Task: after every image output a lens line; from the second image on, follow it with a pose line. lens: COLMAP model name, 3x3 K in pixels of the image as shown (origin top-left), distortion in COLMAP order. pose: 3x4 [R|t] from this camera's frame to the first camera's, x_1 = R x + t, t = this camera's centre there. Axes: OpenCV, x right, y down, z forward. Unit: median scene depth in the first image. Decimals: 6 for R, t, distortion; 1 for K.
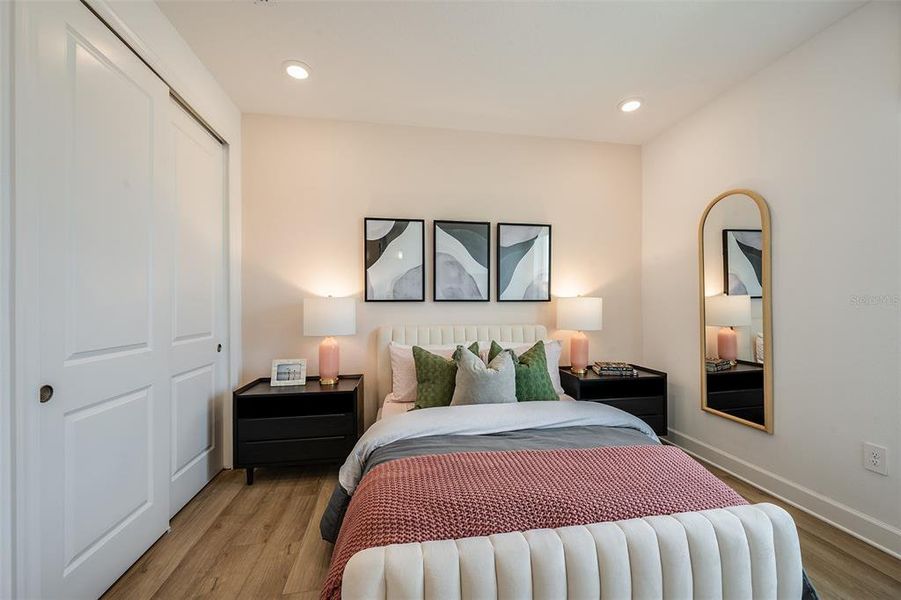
lens RADIAL K [[351.8, 0, 451.2], [0, 351.8, 300.8], [0, 0, 1]] dist [-0.011303, -0.000772]
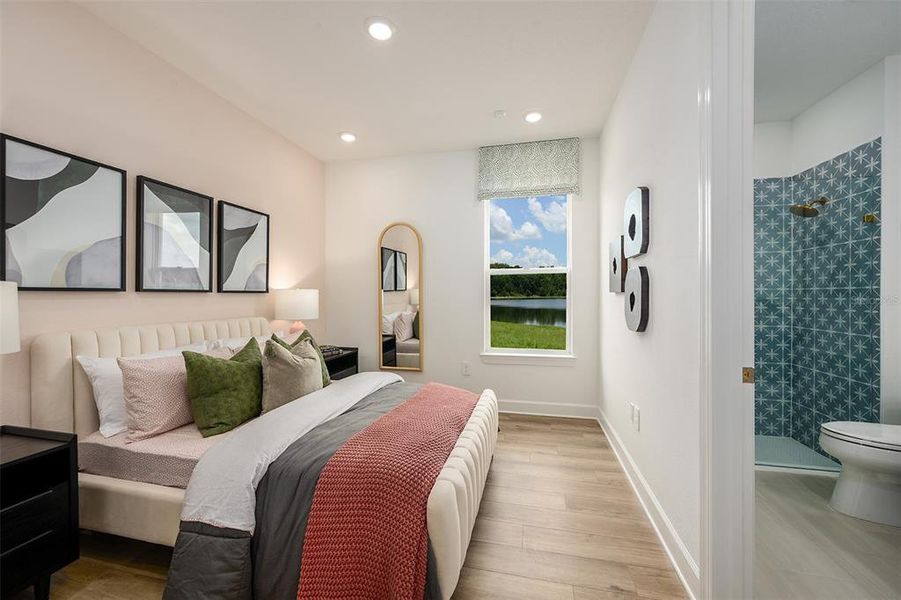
lens RADIAL K [[351.8, 0, 454.7], [0, 351.8, 296.3], [0, 0, 1]] dist [-0.011303, -0.000772]
pose [[0.382598, 0.000650, 0.923915, -0.452500], [-0.006444, 0.999977, 0.001965, 0.006545], [-0.923893, -0.006705, 0.382593, 0.152427]]
